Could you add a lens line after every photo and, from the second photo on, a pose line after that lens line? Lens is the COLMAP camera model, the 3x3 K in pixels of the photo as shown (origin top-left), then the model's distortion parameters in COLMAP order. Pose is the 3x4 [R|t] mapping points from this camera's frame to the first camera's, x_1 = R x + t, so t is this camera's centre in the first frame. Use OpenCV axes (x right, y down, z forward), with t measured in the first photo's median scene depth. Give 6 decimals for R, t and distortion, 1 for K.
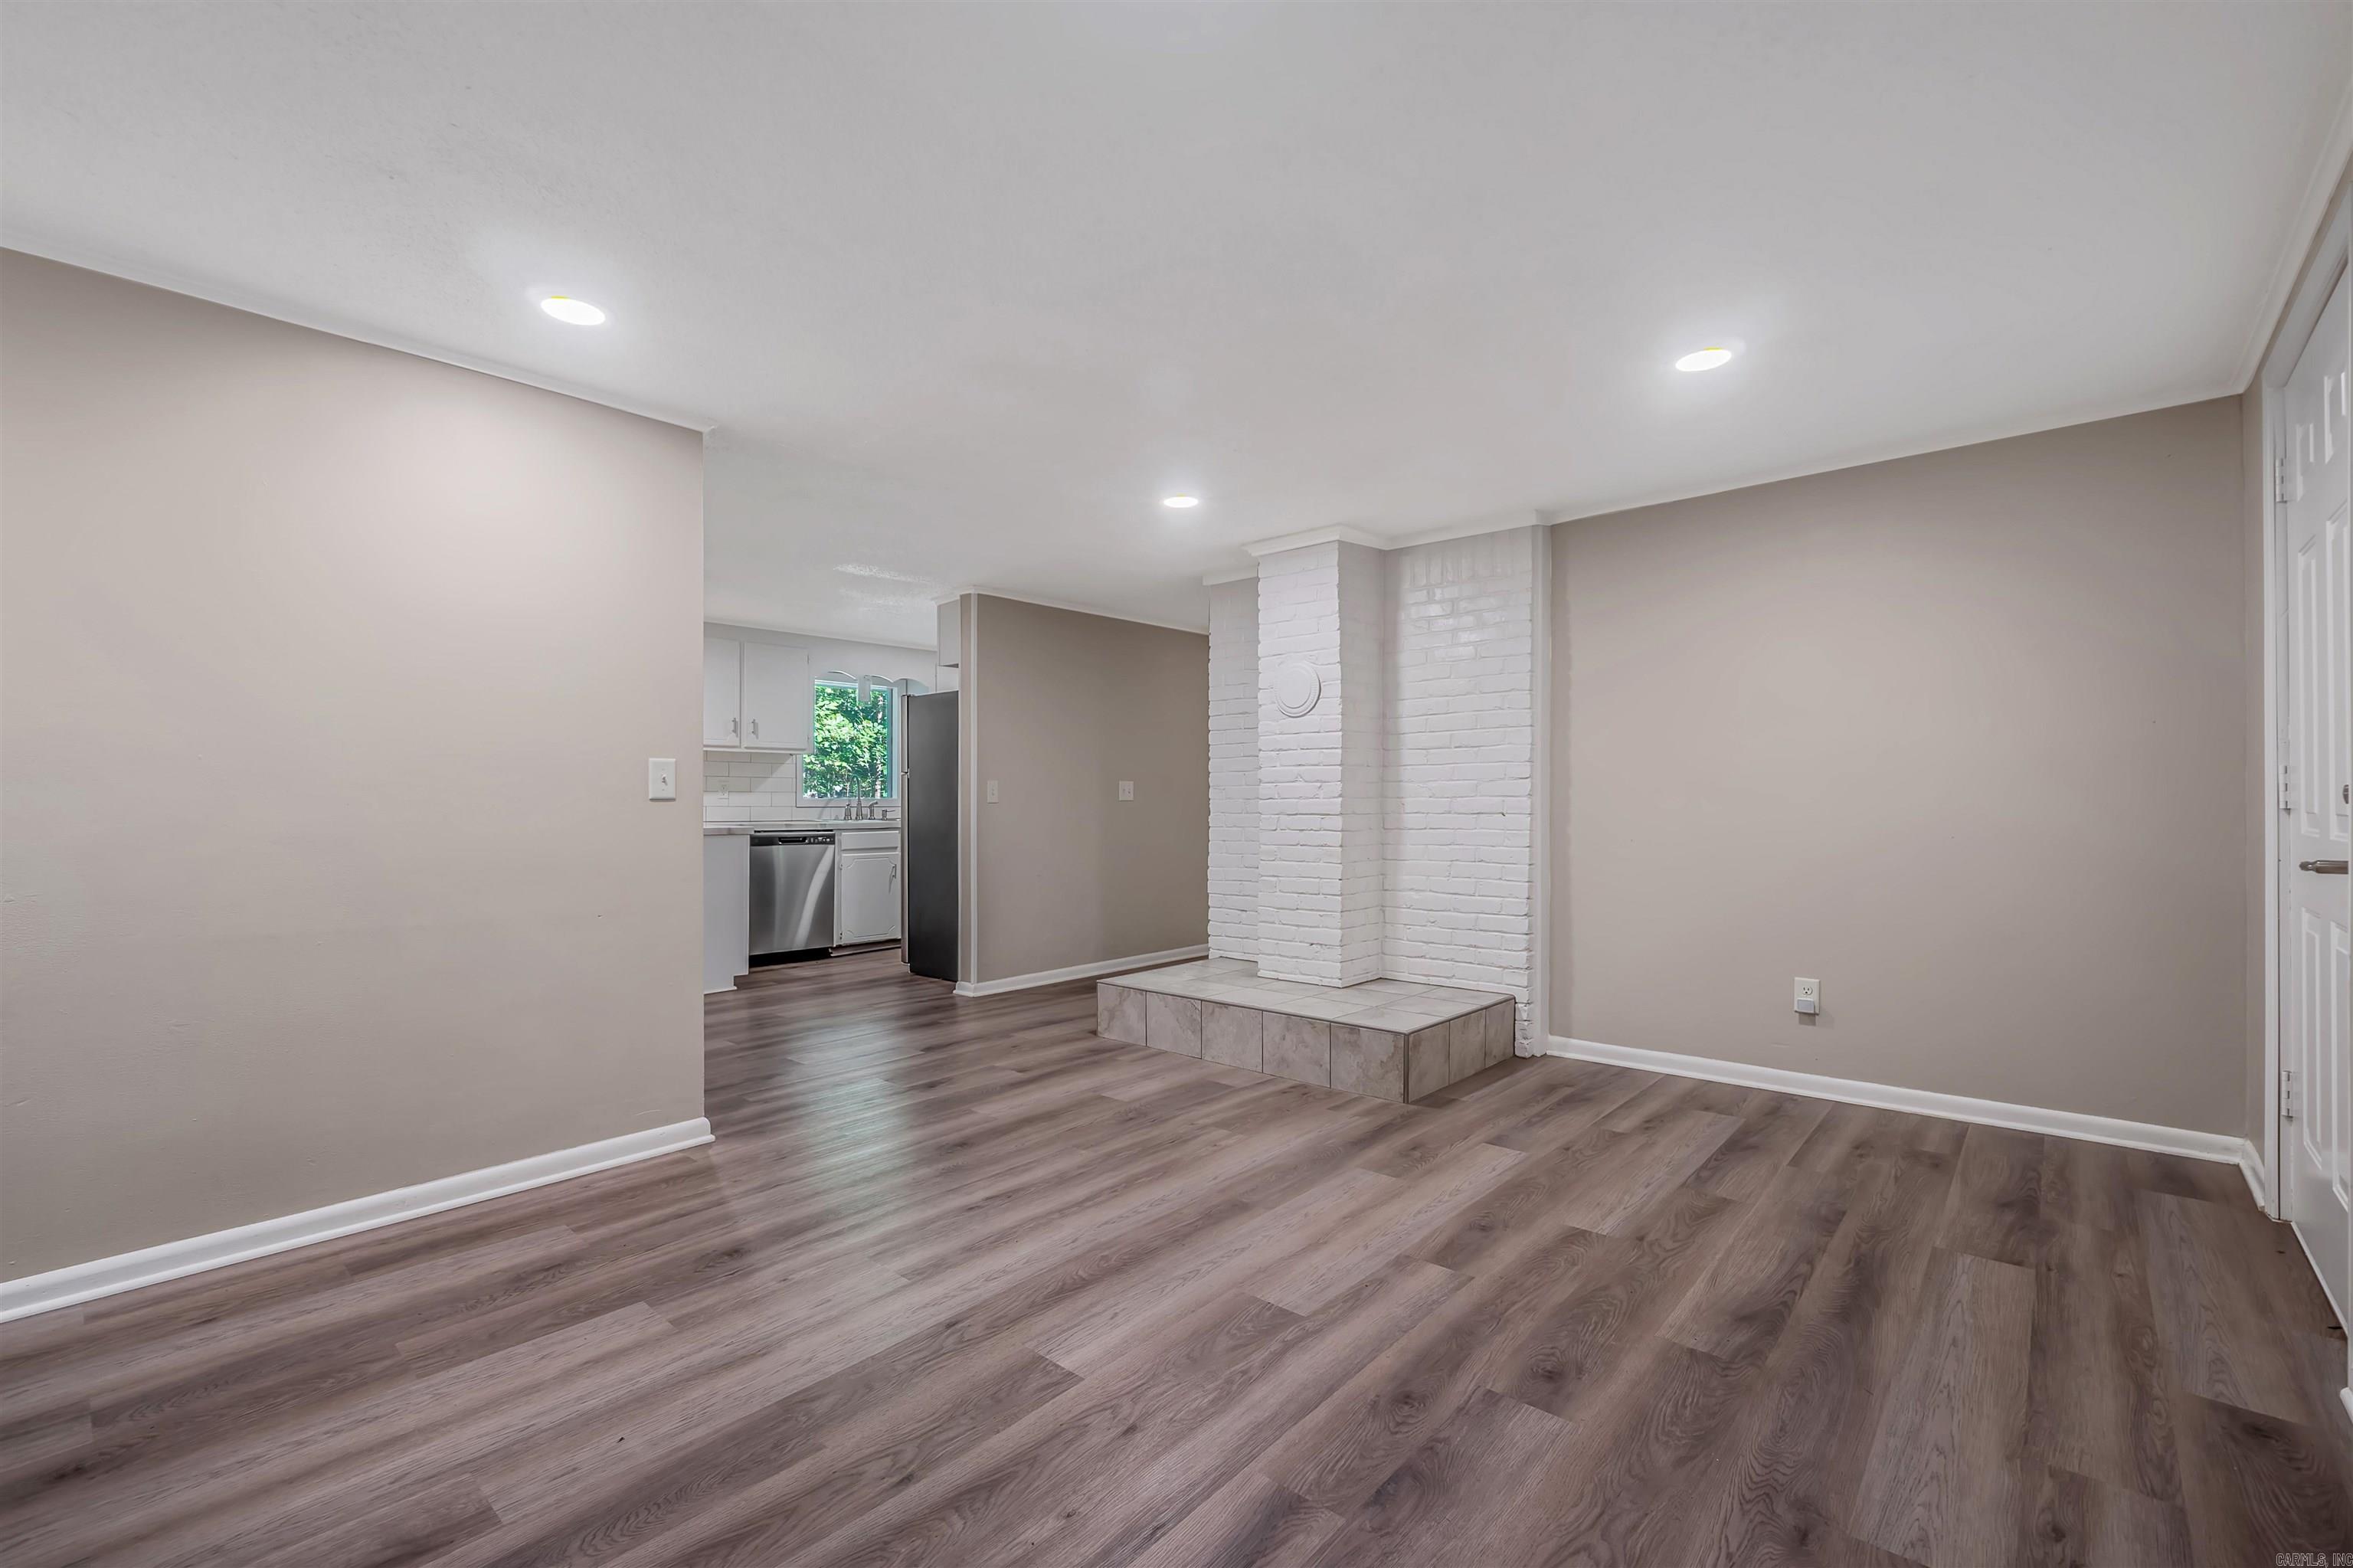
lens RADIAL K [[1008.3, 0, 1166.2], [0, 1008.3, 797.6], [0, 0, 1]] dist [-0.001512, 0.000071]
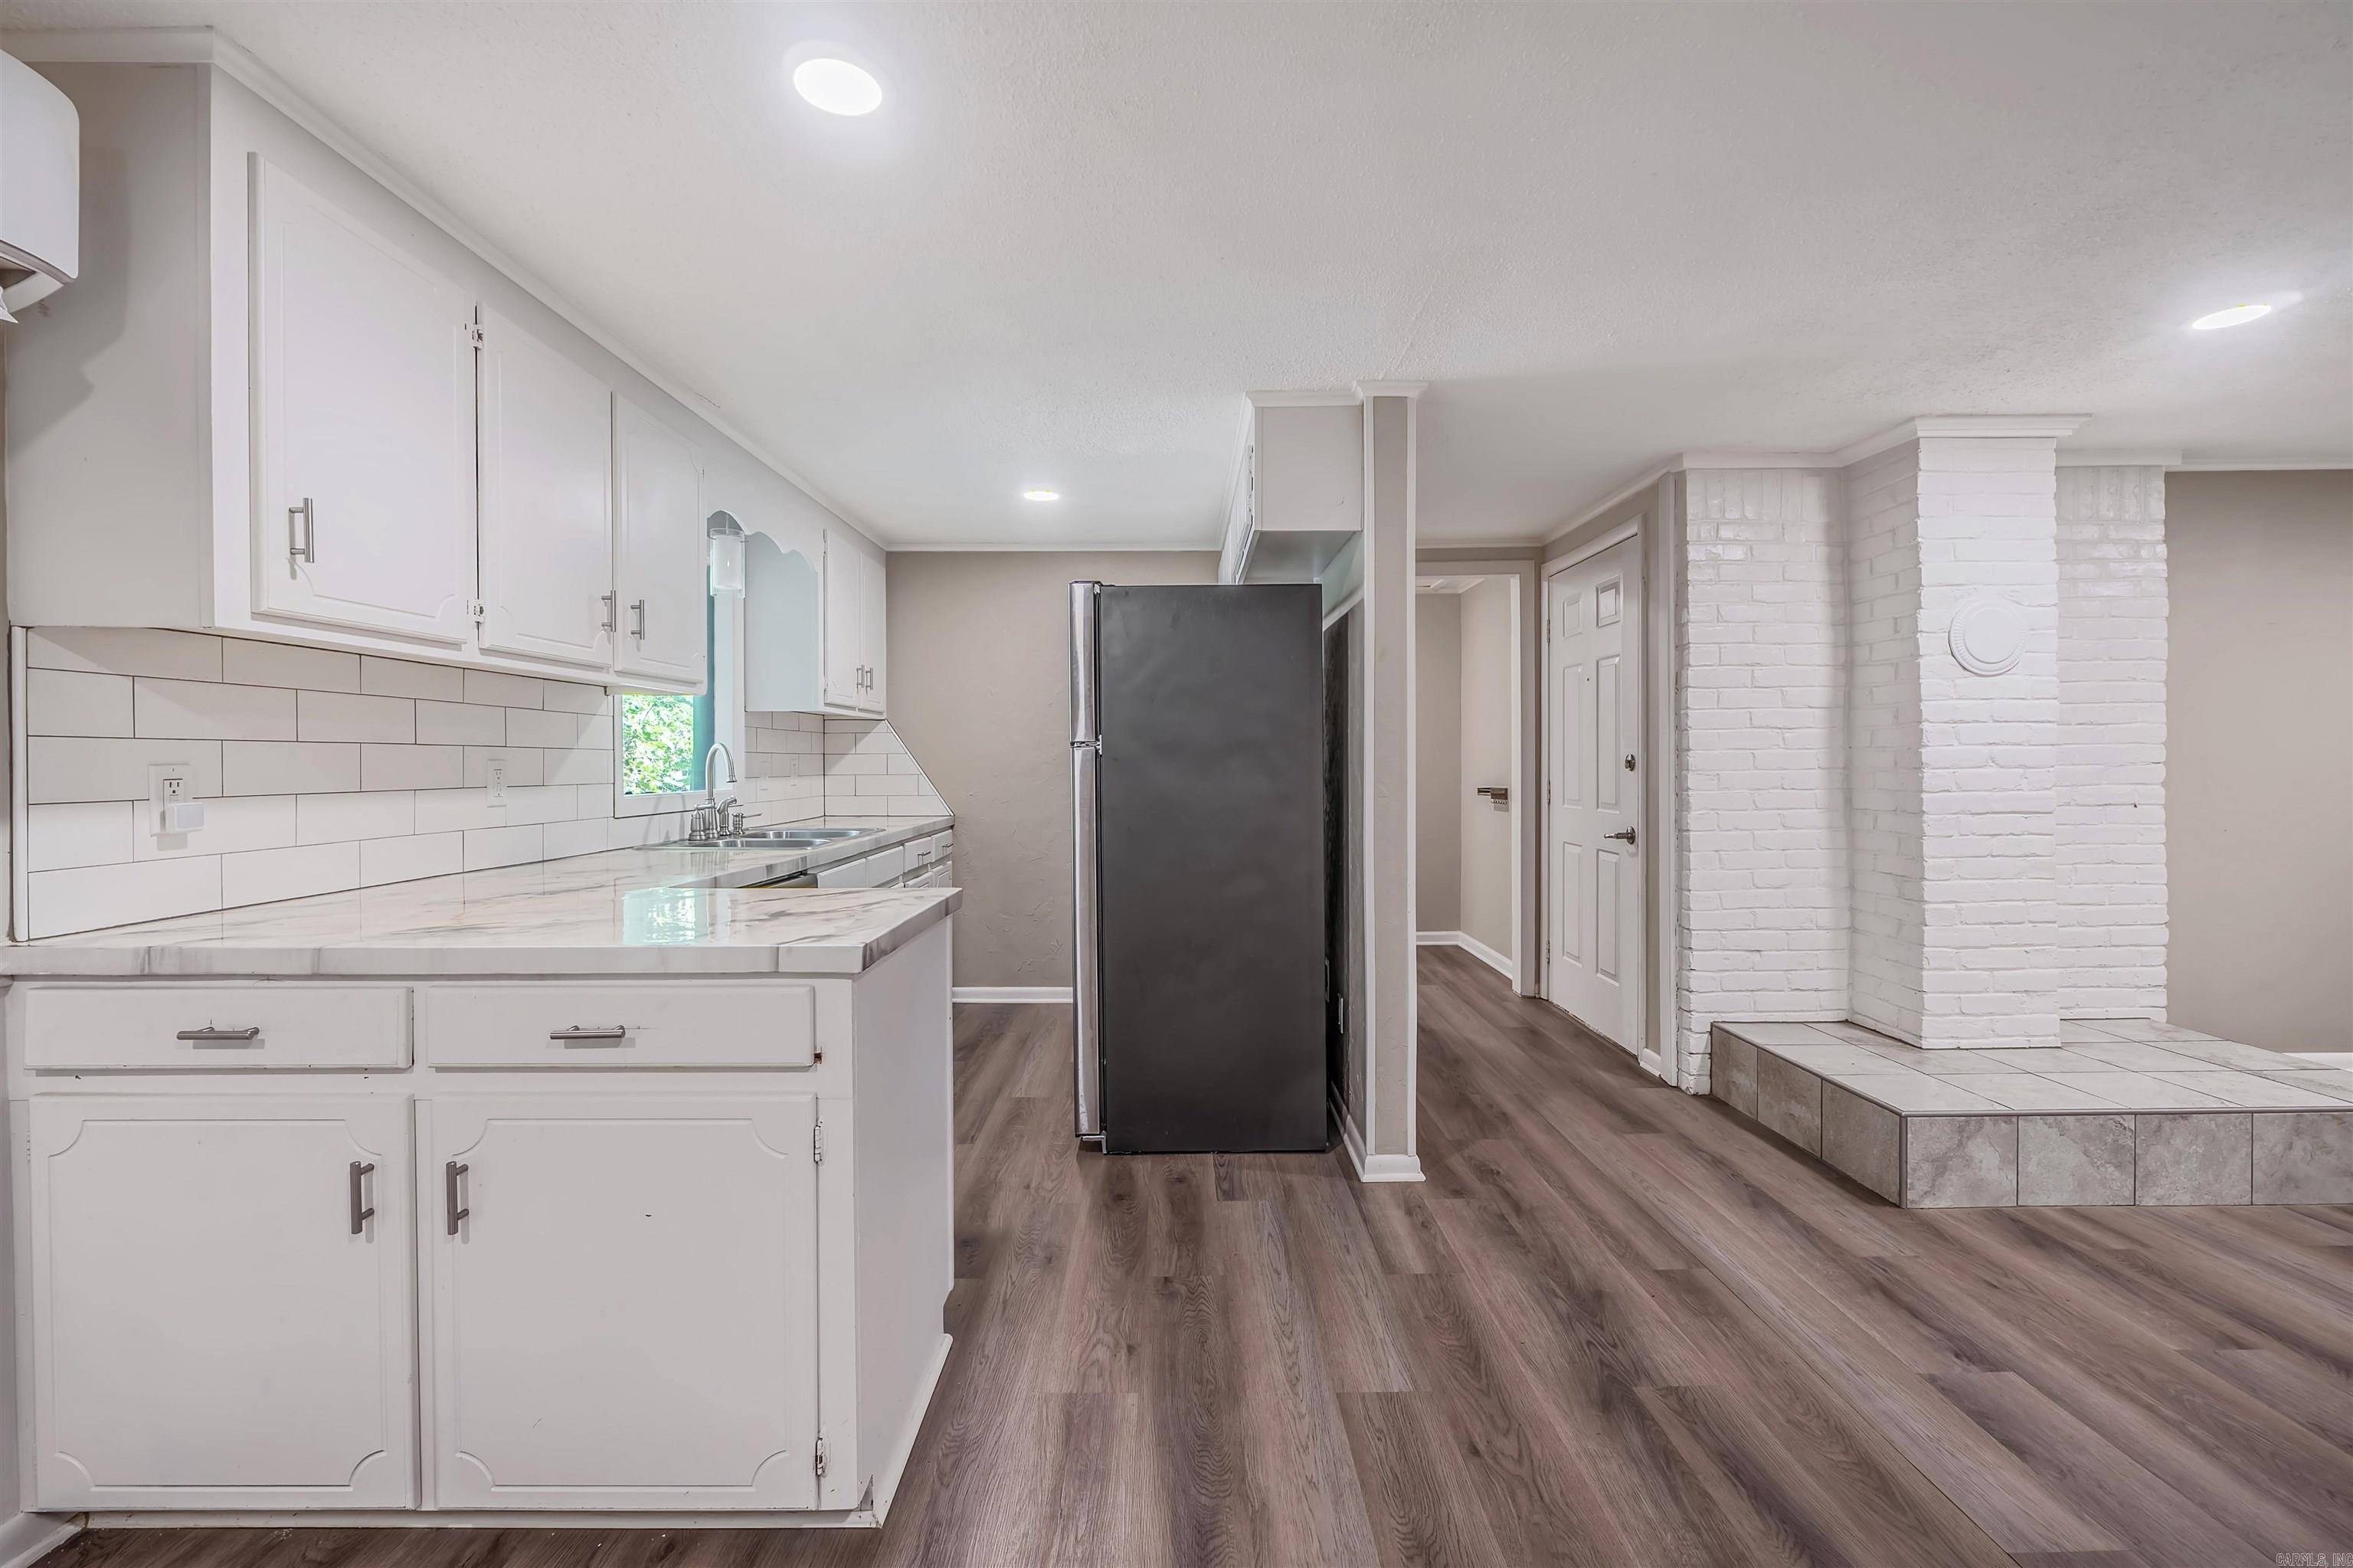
lens RADIAL K [[1008.5, 0, 1171.3], [0, 1008.5, 772.1], [0, 0, 1]] dist [-0.000926, -0.000759]
pose [[0.740575, -0.010680, 0.671889, -1.445386], [0.003796, 0.999924, 0.011710, -0.042900], [-0.671963, -0.006122, 0.740559, 1.612107]]
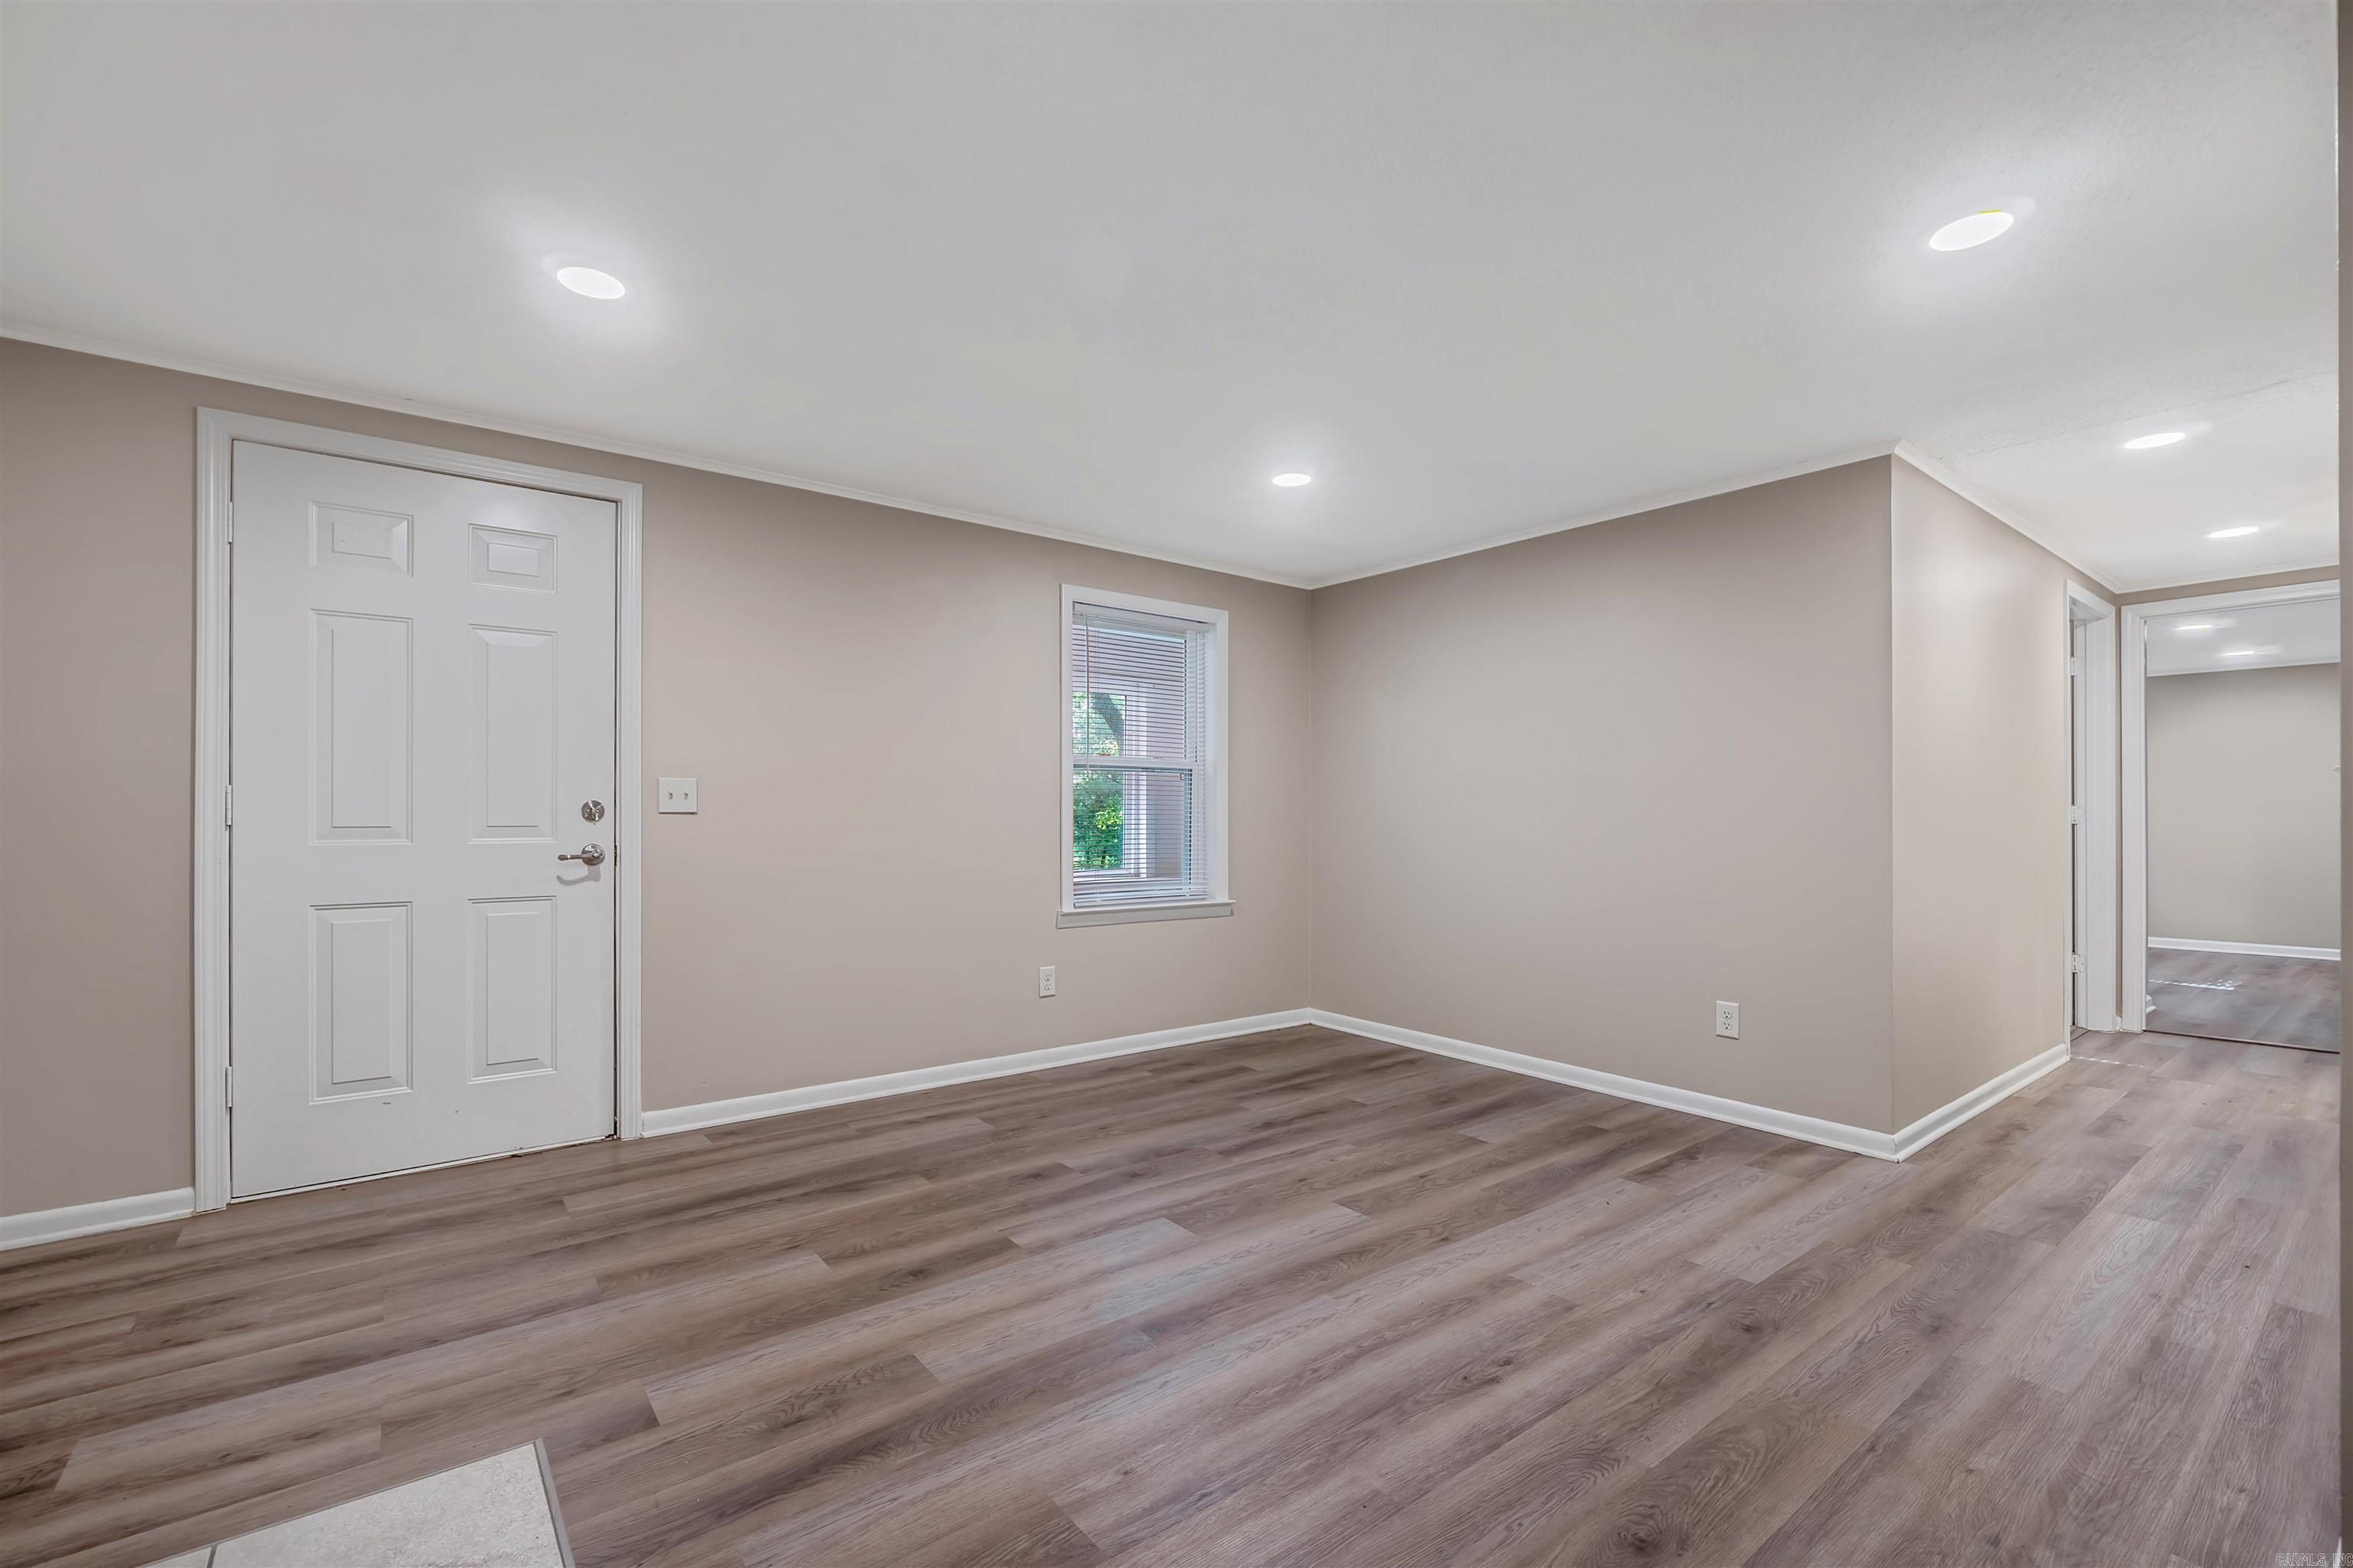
lens RADIAL K [[1014.4, 0, 1176.5], [0, 1014.4, 784.0], [0, 0, 1]] dist [-0.002515, -0.000642]
pose [[-0.984889, 0.005310, 0.173104, -0.090367], [0.000140, 0.999554, -0.029867, -0.000048], [-0.173185, -0.029392, -0.984451, 1.947978]]
